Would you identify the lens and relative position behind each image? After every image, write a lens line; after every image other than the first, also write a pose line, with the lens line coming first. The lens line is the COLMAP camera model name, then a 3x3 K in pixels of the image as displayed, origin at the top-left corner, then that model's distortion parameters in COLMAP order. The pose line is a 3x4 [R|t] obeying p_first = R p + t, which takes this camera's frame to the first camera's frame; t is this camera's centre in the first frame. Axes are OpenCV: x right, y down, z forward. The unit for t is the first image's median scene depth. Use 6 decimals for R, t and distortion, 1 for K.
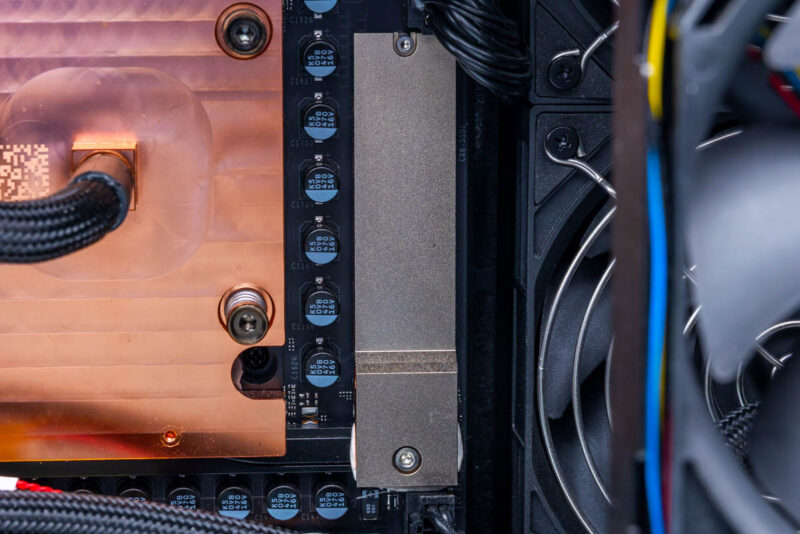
lens RADIAL K [[2340.9, 0, 400.0], [0, 2340.9, 267.0], [0, 0, 1]] dist [-0.049258, -0.118533]
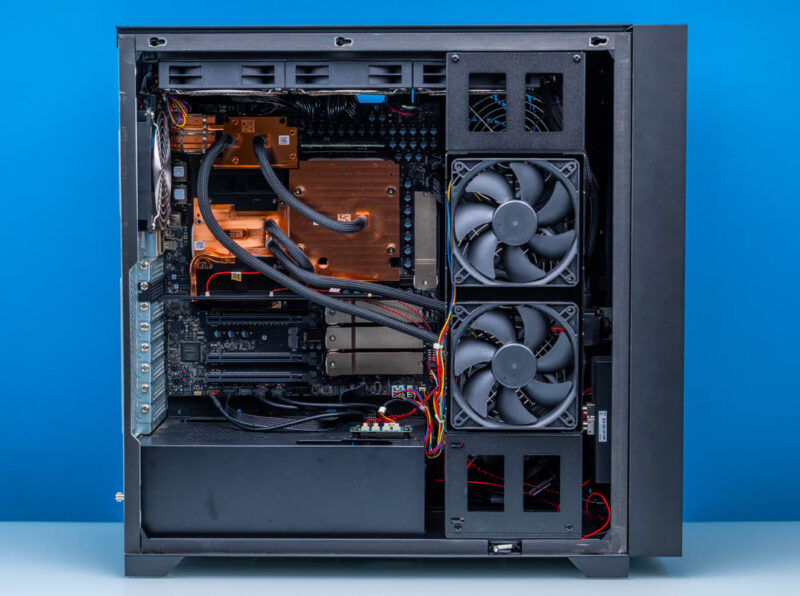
lens RADIAL K [[2107.8, 0, 400.0], [0, 2107.8, 298.0], [0, 0, 1]] dist [0.056153, 0.362627]
pose [[0.995319, 0.005969, -0.096461, 0.364714], [-0.013067, 0.997238, -0.073113, 0.428597], [0.095759, 0.074031, 0.992648, -3.236985]]
